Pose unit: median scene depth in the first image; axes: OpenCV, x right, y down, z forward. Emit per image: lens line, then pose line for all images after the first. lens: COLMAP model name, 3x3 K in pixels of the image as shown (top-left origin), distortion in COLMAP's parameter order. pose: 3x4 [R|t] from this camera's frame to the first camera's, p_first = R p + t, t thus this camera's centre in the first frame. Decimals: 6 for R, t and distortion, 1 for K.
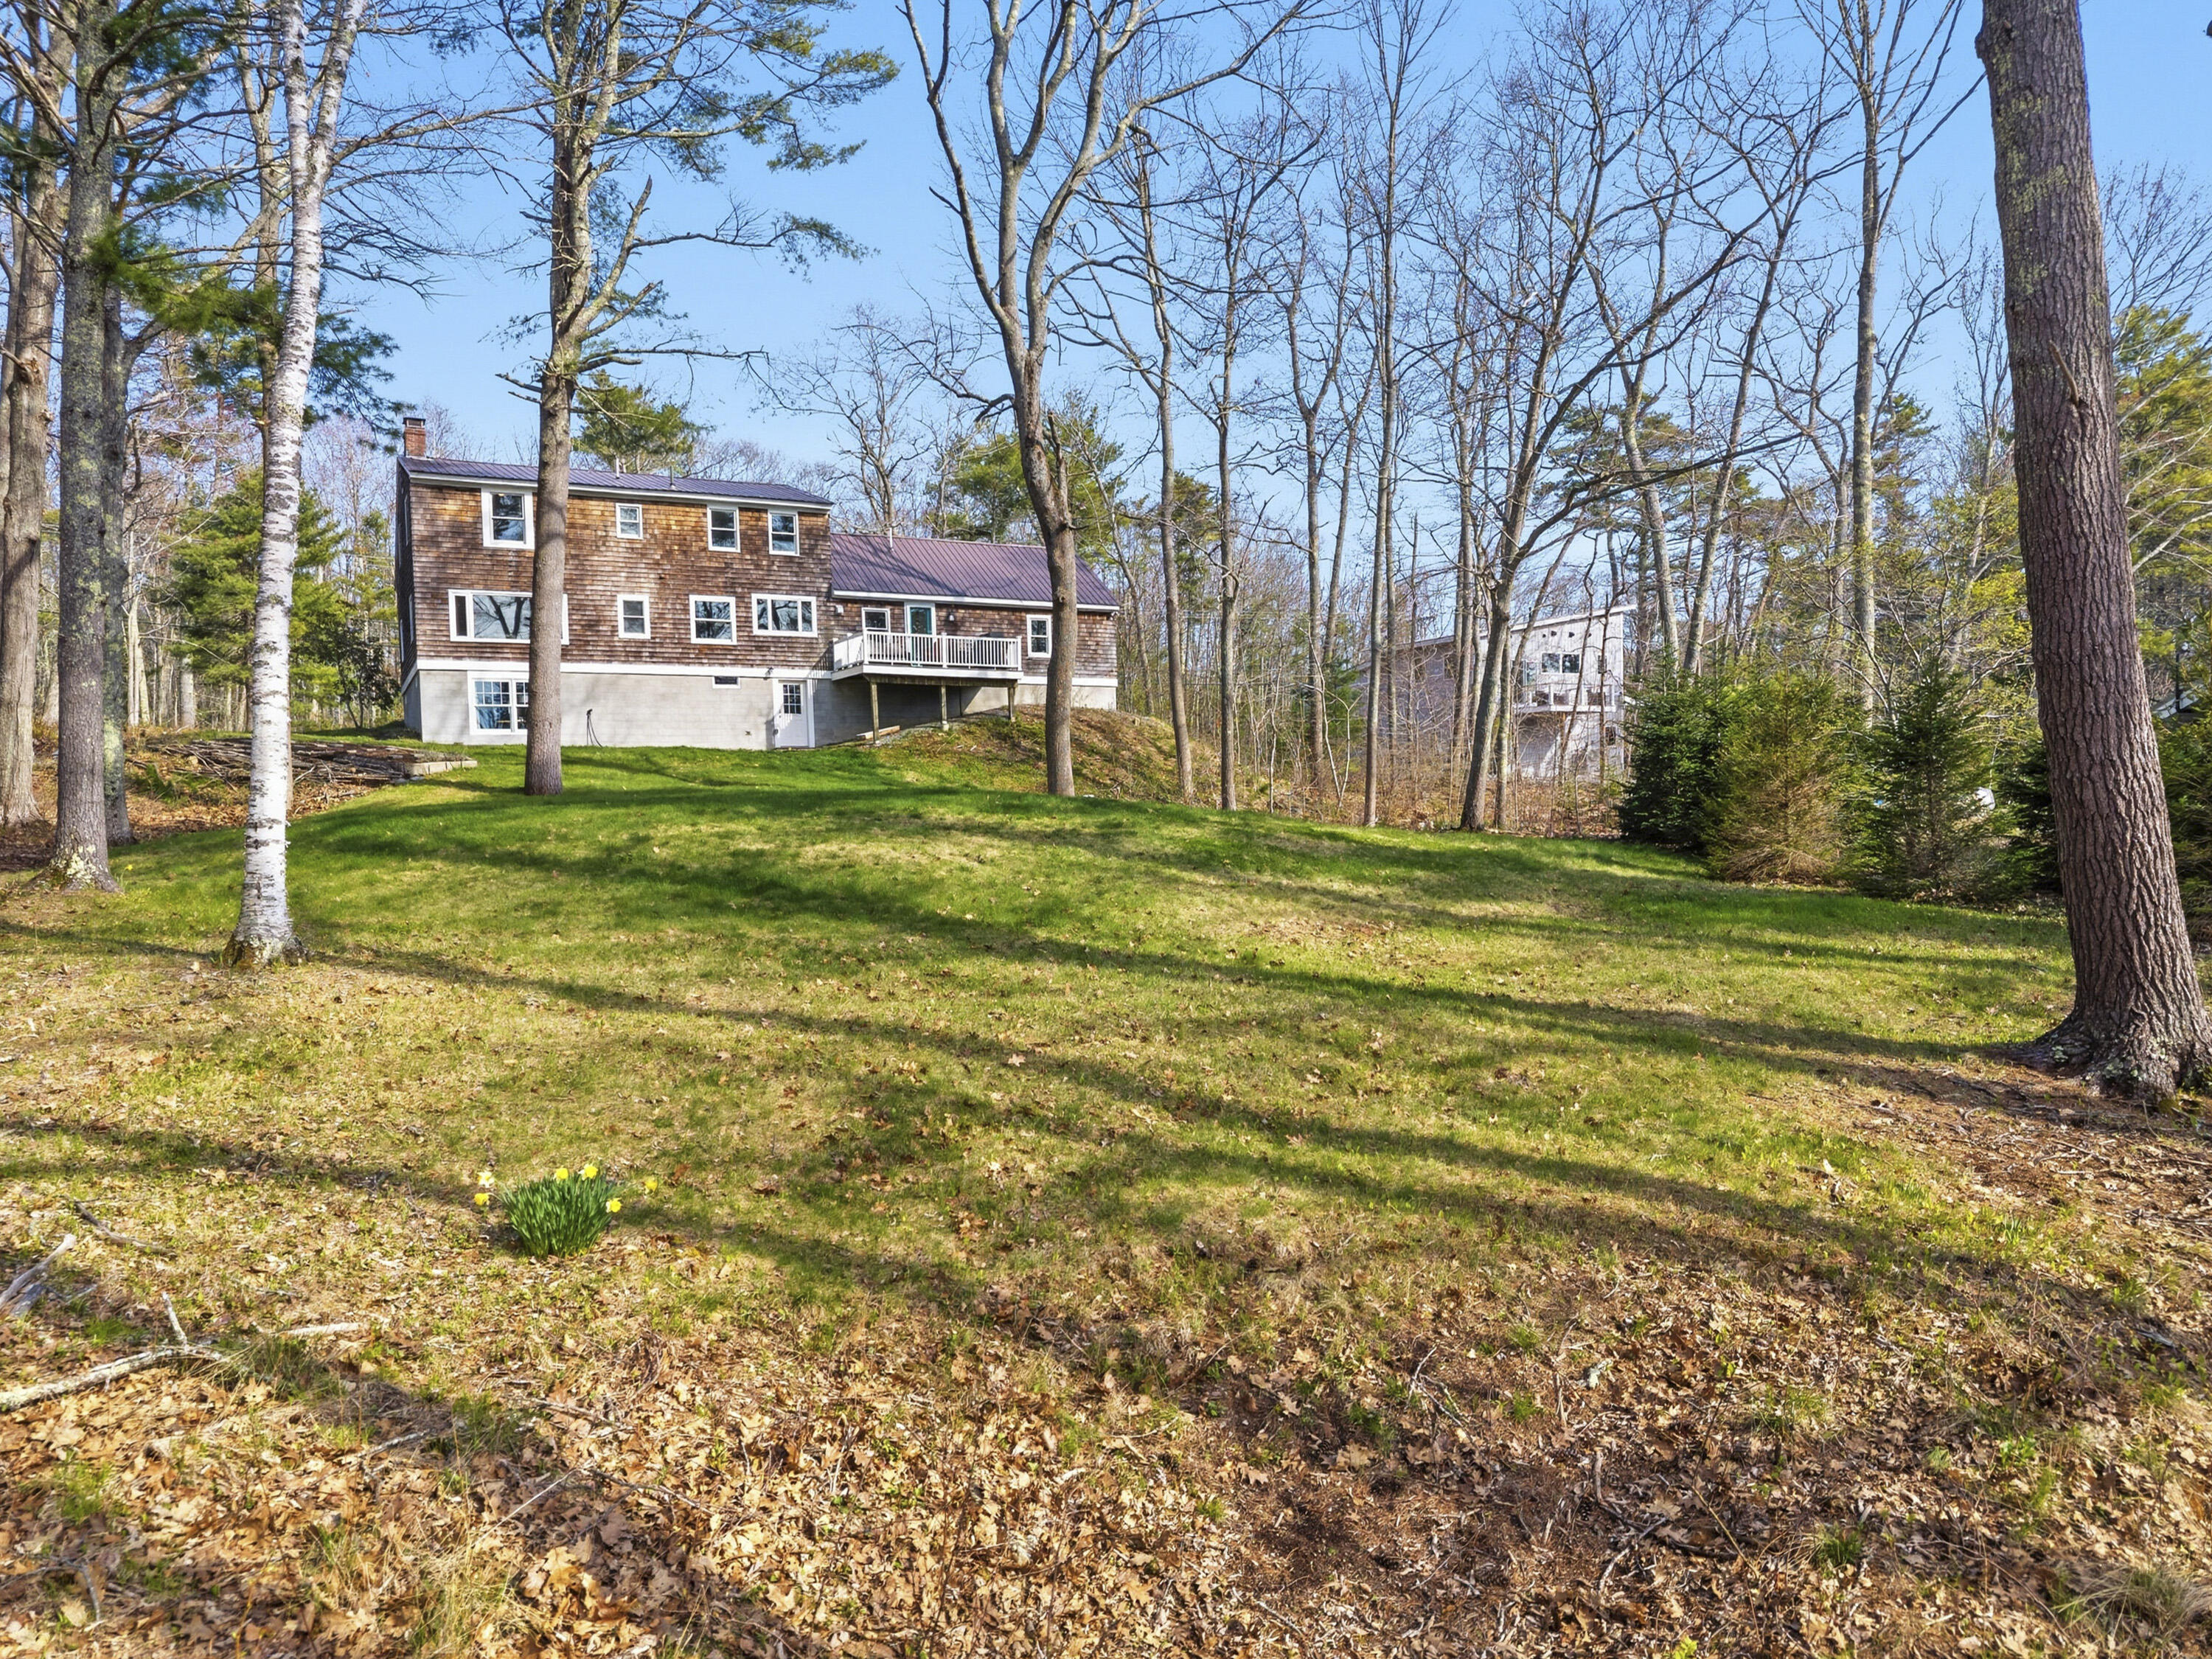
lens RADIAL K [[1541.0, 0, 1097.1], [0, 1541.0, 911.6], [0, 0, 1]] dist [-0.004929, 0.002466]
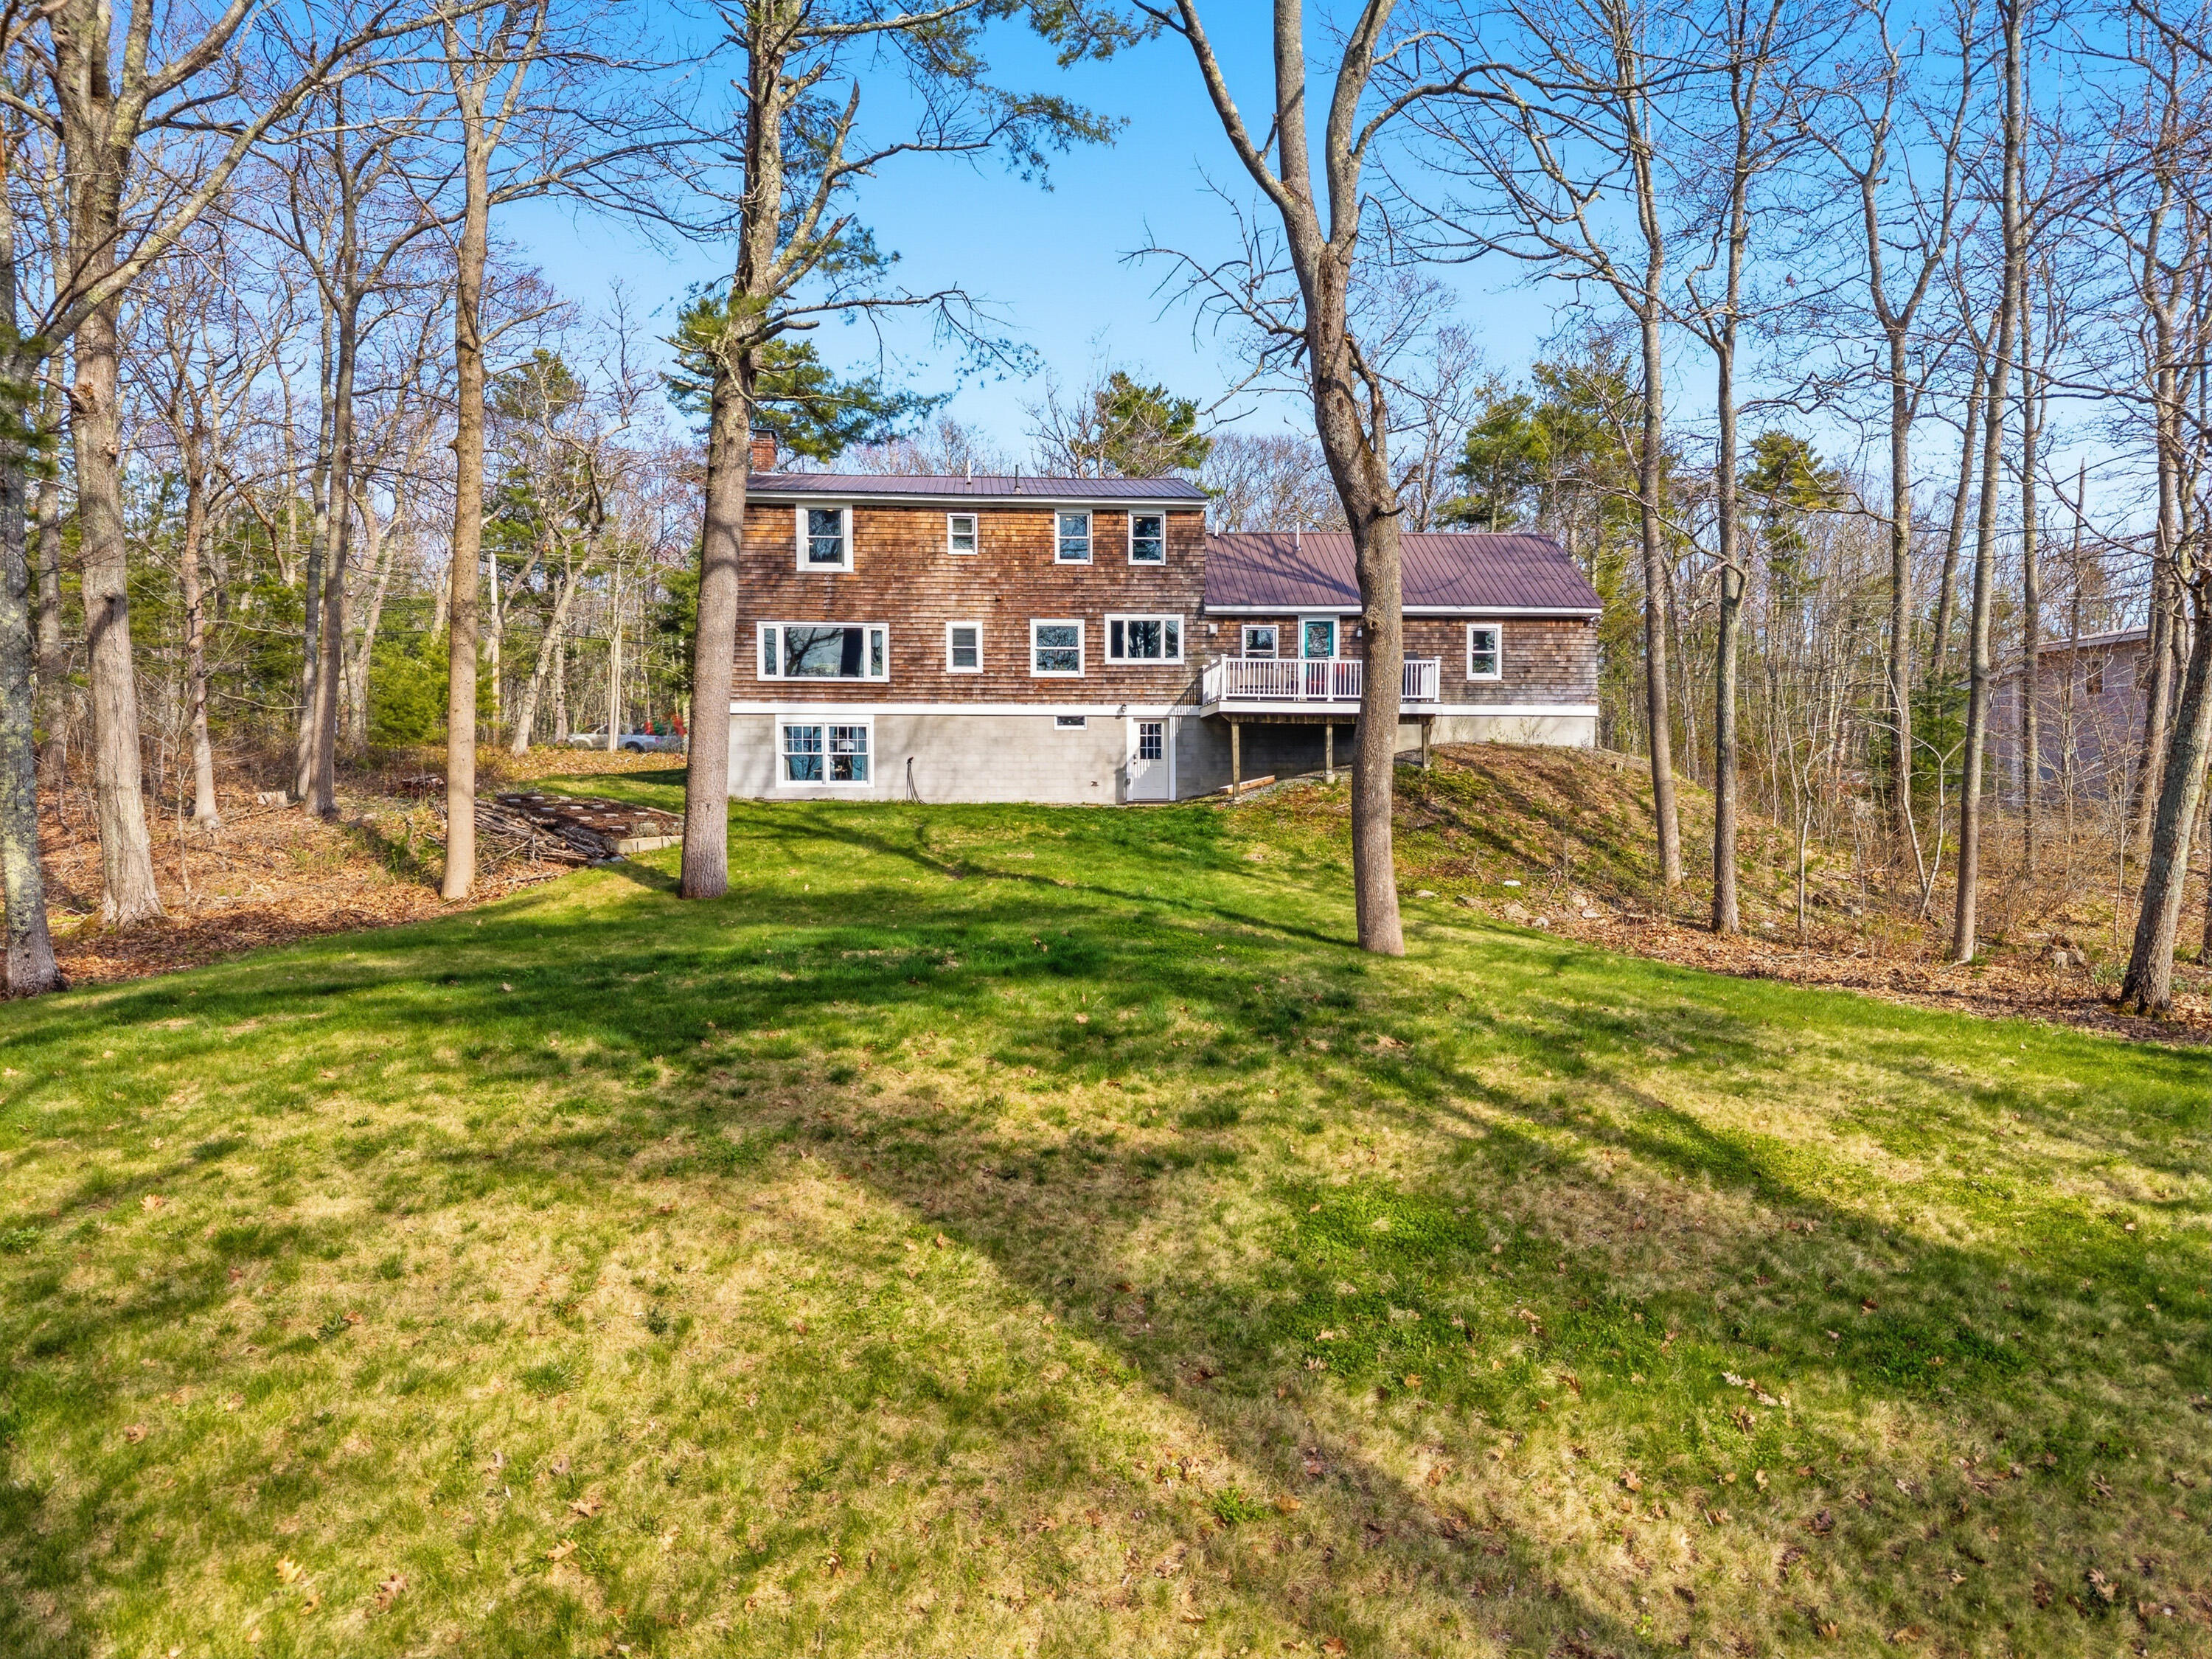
lens RADIAL K [[1409.3, 0, 1181.0], [0, 1409.3, 865.5], [0, 0, 1]] dist [0.078240, -0.096009]
pose [[0.928823, 0.034556, -0.368908, 0.098559], [-0.036348, 0.999337, 0.002094, -0.075736], [0.368735, 0.011464, 0.929464, 0.315565]]
